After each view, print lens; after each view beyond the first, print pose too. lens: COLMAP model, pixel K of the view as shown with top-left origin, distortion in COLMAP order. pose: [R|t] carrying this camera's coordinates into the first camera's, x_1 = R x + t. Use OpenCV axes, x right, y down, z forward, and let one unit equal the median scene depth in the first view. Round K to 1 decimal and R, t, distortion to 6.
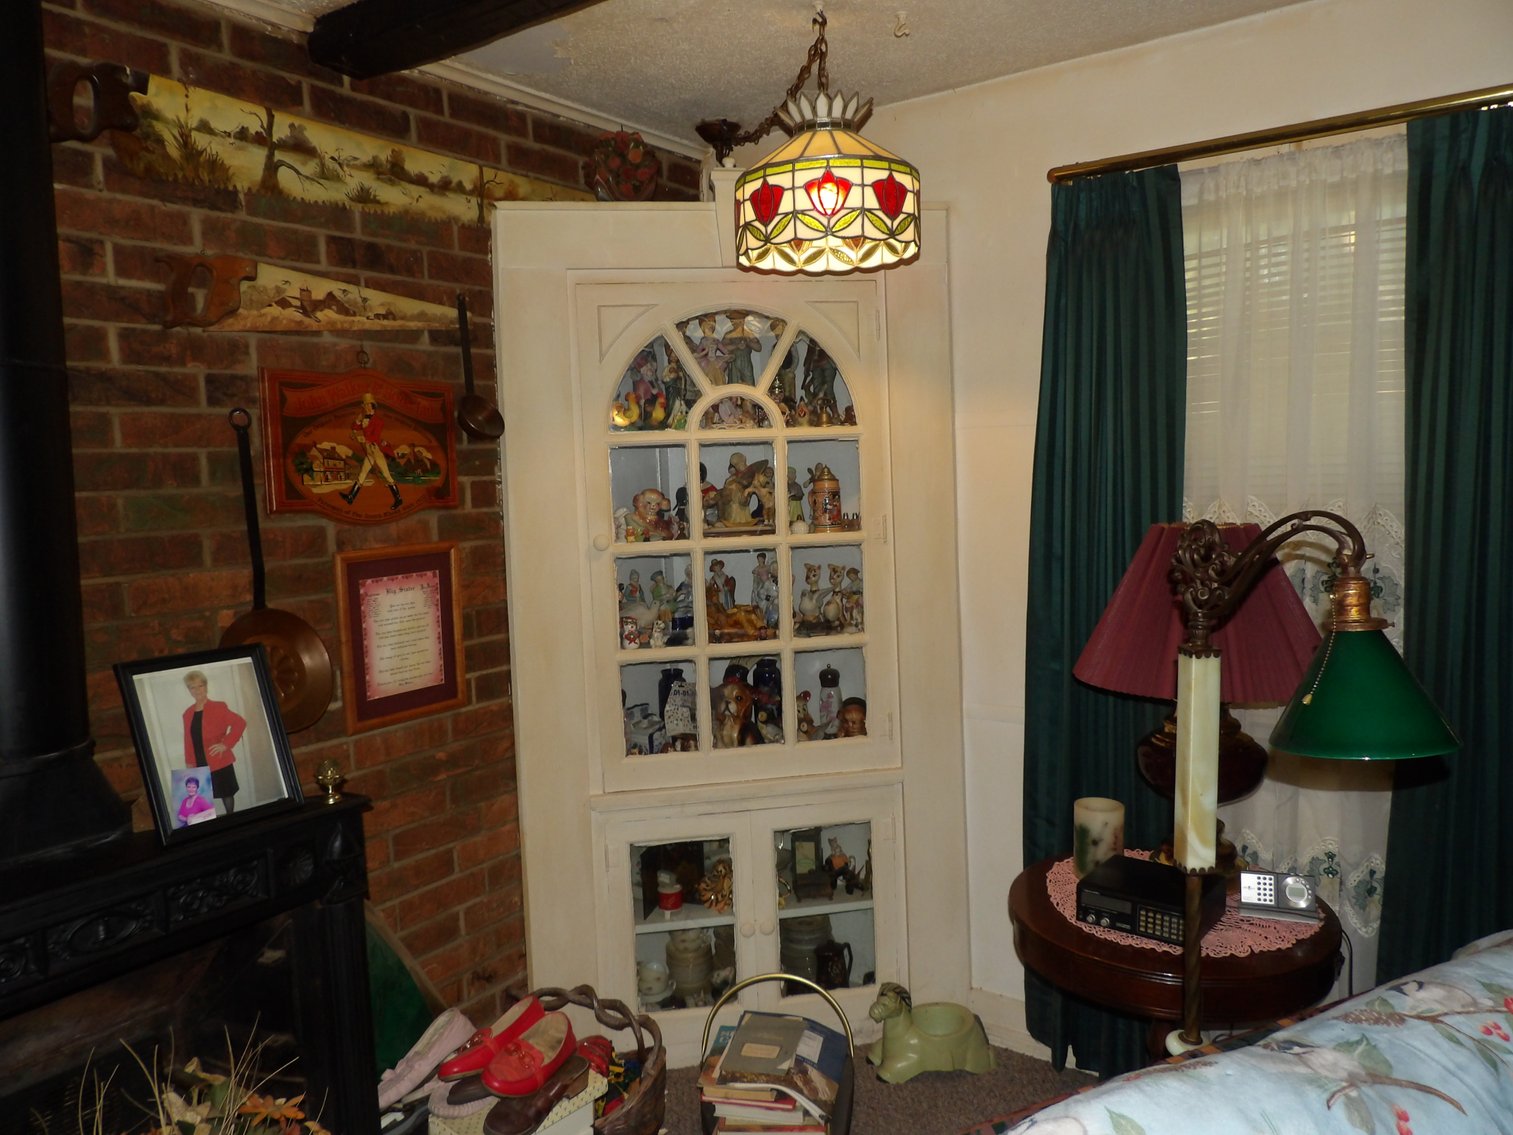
lens RADIAL K [[1081.5, 0, 756.1], [0, 1081.5, 572.1], [0, 0, 1]] dist [-0.033031, 0.037672]
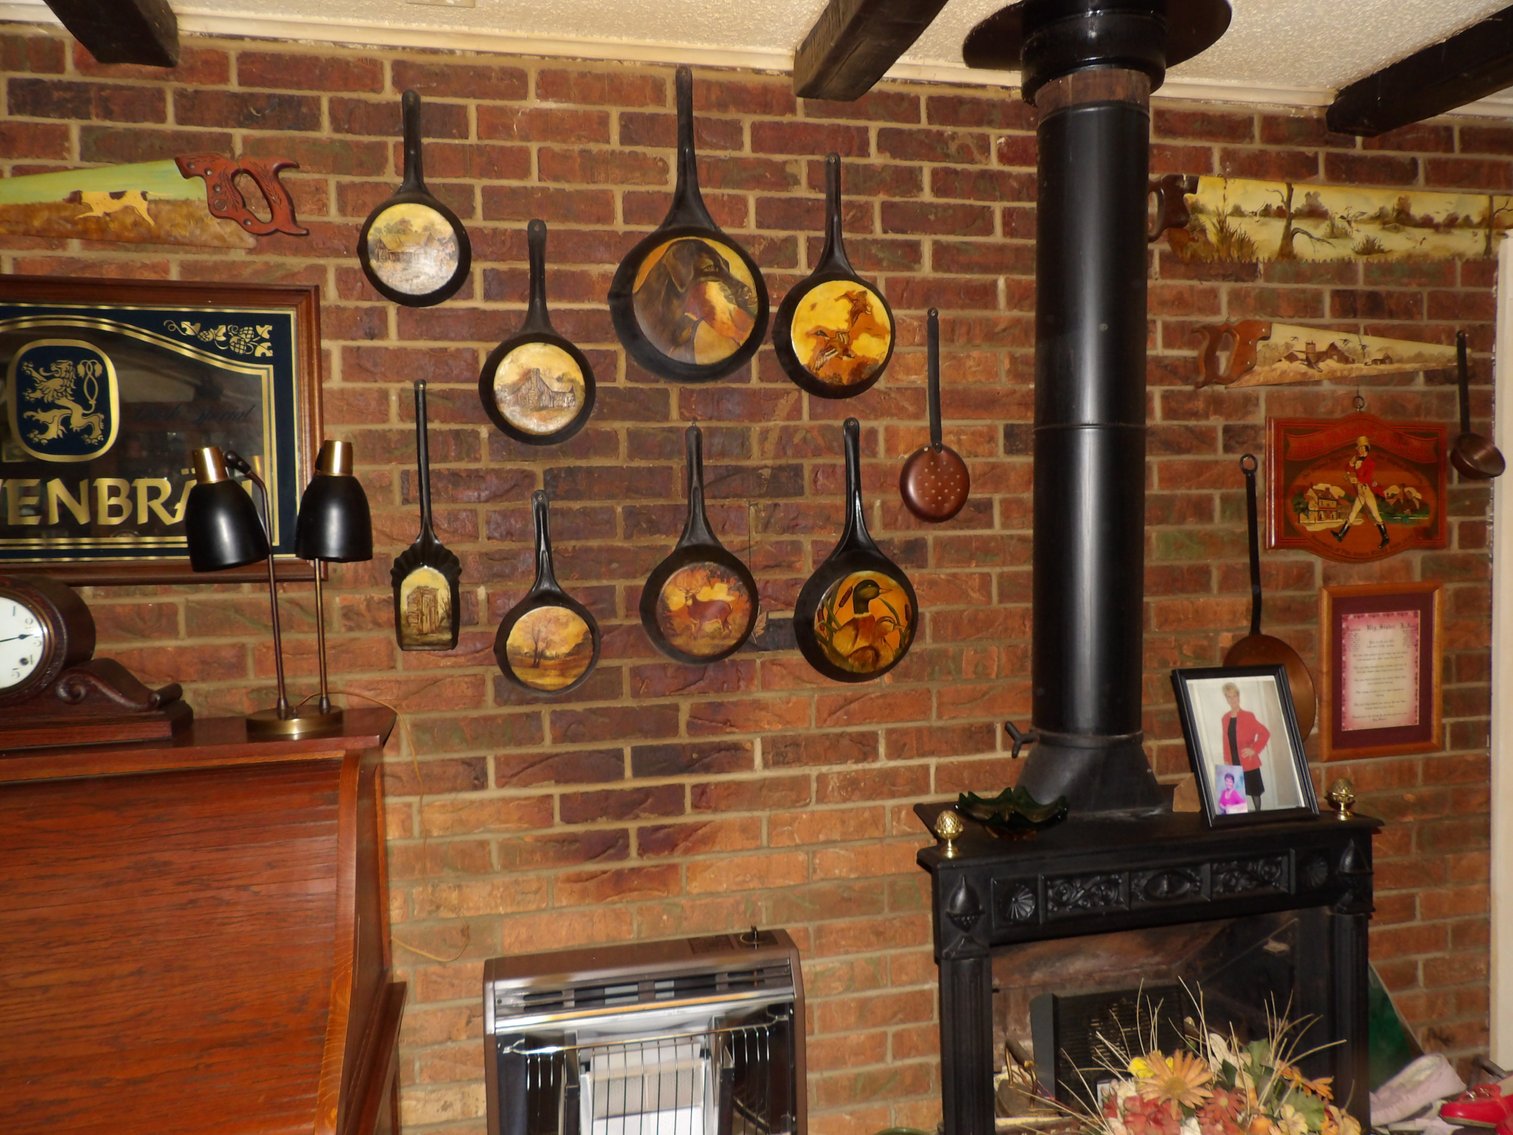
lens RADIAL K [[1081.5, 0, 747.8], [0, 1081.5, 570.3], [0, 0, 1]] dist [-0.033031, 0.037672]
pose [[0.744263, 0.045337, -0.666346, -0.112597], [-0.066842, 0.997741, -0.006773, 0.010968], [0.664533, 0.049581, 0.745612, -0.174744]]
